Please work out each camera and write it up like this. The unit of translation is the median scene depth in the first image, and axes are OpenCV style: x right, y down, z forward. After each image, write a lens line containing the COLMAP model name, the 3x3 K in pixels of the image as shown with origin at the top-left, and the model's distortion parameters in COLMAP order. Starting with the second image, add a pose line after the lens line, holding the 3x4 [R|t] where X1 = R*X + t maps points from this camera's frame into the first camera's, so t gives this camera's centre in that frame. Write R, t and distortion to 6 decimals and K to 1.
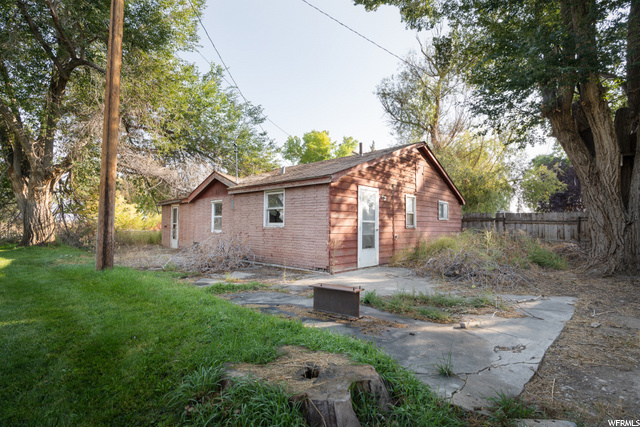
lens RADIAL K [[317.2, 0, 320.3], [0, 317.2, 215.1], [0, 0, 1]] dist [-0.017493, -0.001024]
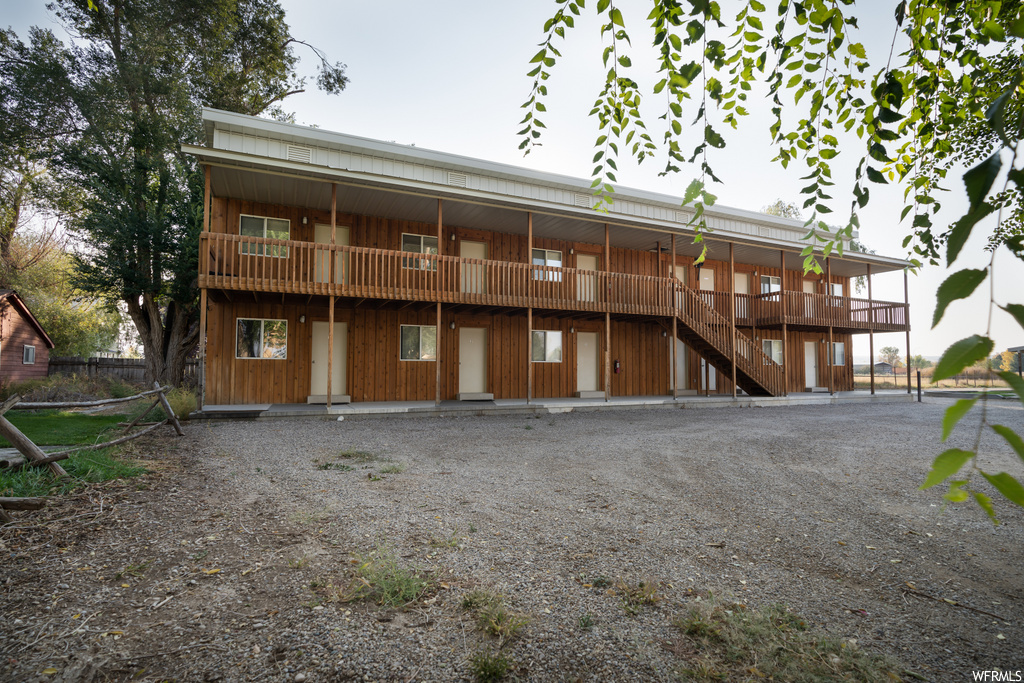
lens RADIAL K [[507.6, 0, 516.5], [0, 507.6, 345.0], [0, 0, 1]] dist [-0.017493, -0.001024]
pose [[0.363939, 0.042029, 0.930474, -0.516679], [-0.029533, 0.999000, -0.033573, -0.036851], [-0.930955, -0.015262, 0.364816, -1.007459]]
